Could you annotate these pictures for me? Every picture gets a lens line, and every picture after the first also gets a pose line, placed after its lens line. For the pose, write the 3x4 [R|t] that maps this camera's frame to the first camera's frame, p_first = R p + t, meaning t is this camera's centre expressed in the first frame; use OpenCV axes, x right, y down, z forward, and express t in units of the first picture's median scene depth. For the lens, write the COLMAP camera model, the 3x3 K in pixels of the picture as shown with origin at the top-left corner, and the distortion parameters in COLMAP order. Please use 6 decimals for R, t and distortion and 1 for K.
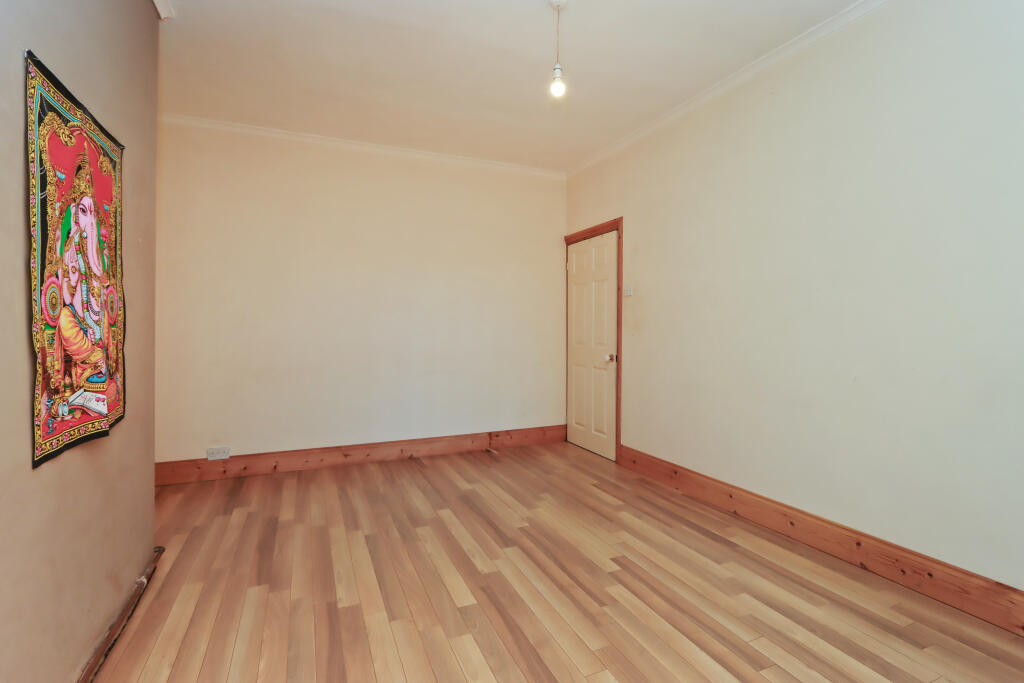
lens RADIAL K [[484.1, 0, 513.8], [0, 484.1, 335.4], [0, 0, 1]] dist [-0.009437, 0.000646]
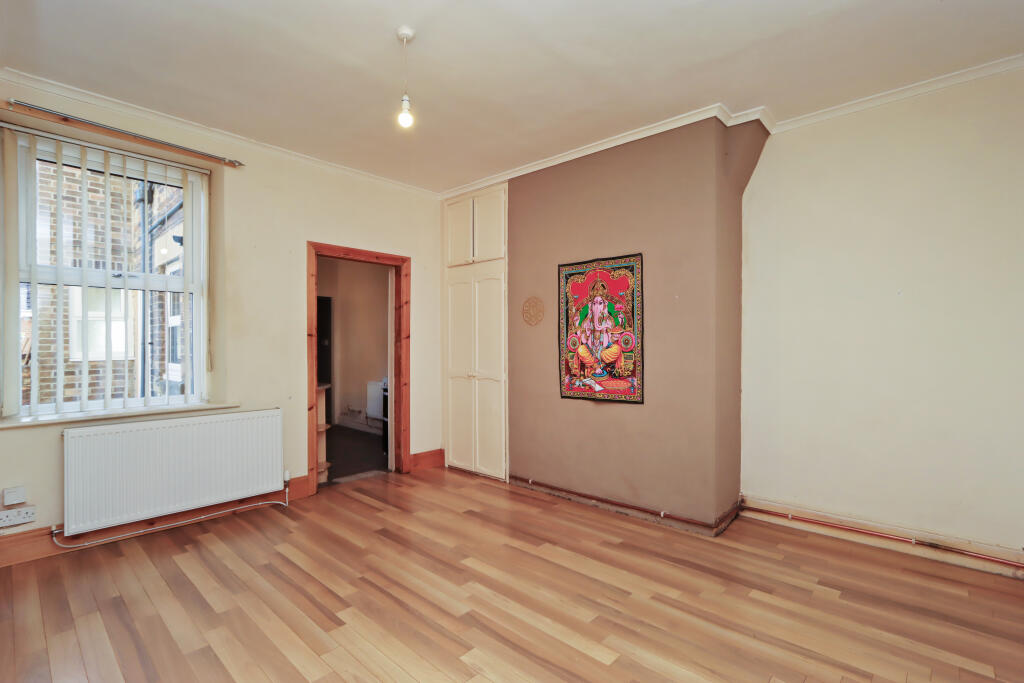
lens RADIAL K [[484.1, 0, 513.8], [0, 484.1, 343.7], [0, 0, 1]] dist [-0.009437, 0.000646]
pose [[-0.917414, 0.001559, -0.397932, 0.334539], [-0.004119, 0.999902, 0.013414, -0.072535], [0.397914, 0.013946, -0.917317, 2.402713]]
